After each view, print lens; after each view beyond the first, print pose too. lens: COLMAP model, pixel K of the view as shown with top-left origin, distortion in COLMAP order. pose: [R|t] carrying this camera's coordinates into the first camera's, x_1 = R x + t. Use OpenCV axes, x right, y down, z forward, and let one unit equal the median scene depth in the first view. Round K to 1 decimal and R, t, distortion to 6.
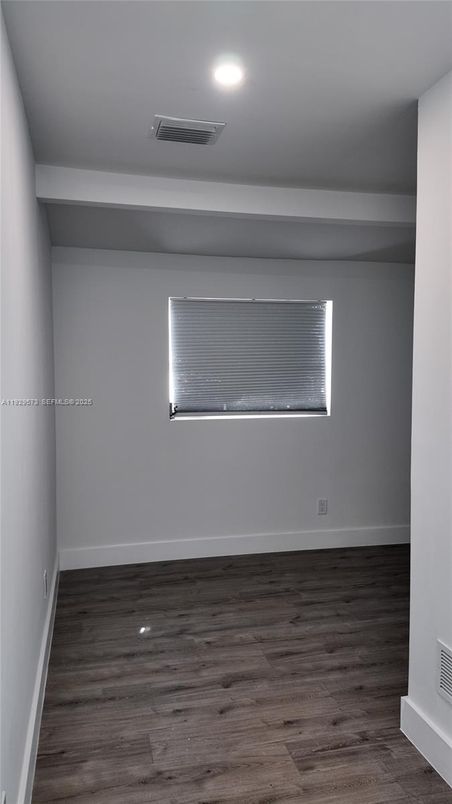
lens RADIAL K [[567.5, 0, 230.1], [0, 567.5, 391.3], [0, 0, 1]] dist [0.052868, -0.075344]
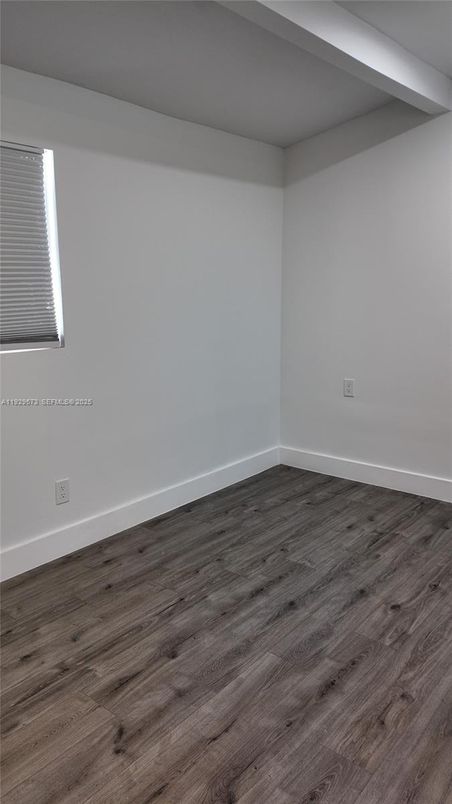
lens RADIAL K [[567.5, 0, 209.1], [0, 567.5, 400.7], [0, 0, 1]] dist [0.052868, -0.075344]
pose [[0.802455, -0.115584, 0.585411, -0.102095], [0.029959, 0.987627, 0.153931, 0.014808], [-0.595960, -0.105984, 0.795989, 0.629988]]
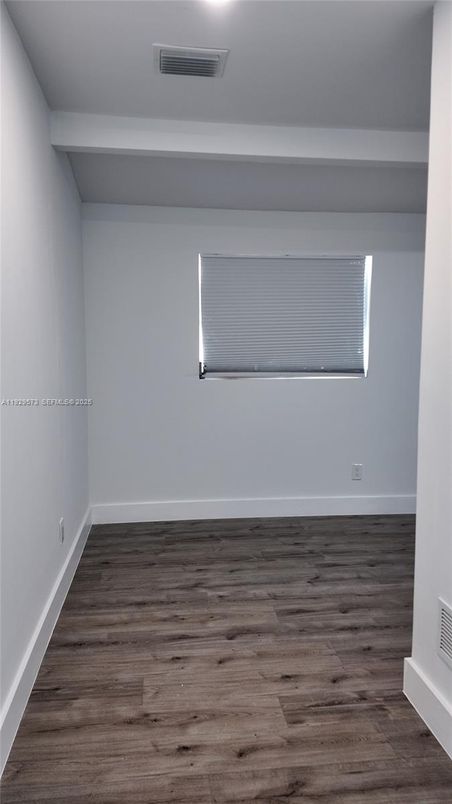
lens RADIAL K [[567.5, 0, 232.7], [0, 567.5, 392.2], [0, 0, 1]] dist [0.052868, -0.075344]
pose [[0.993663, 0.012939, -0.111651, 0.090318], [-0.008128, 0.999023, 0.043440, 0.043219], [0.112104, -0.042257, 0.992798, 0.036054]]
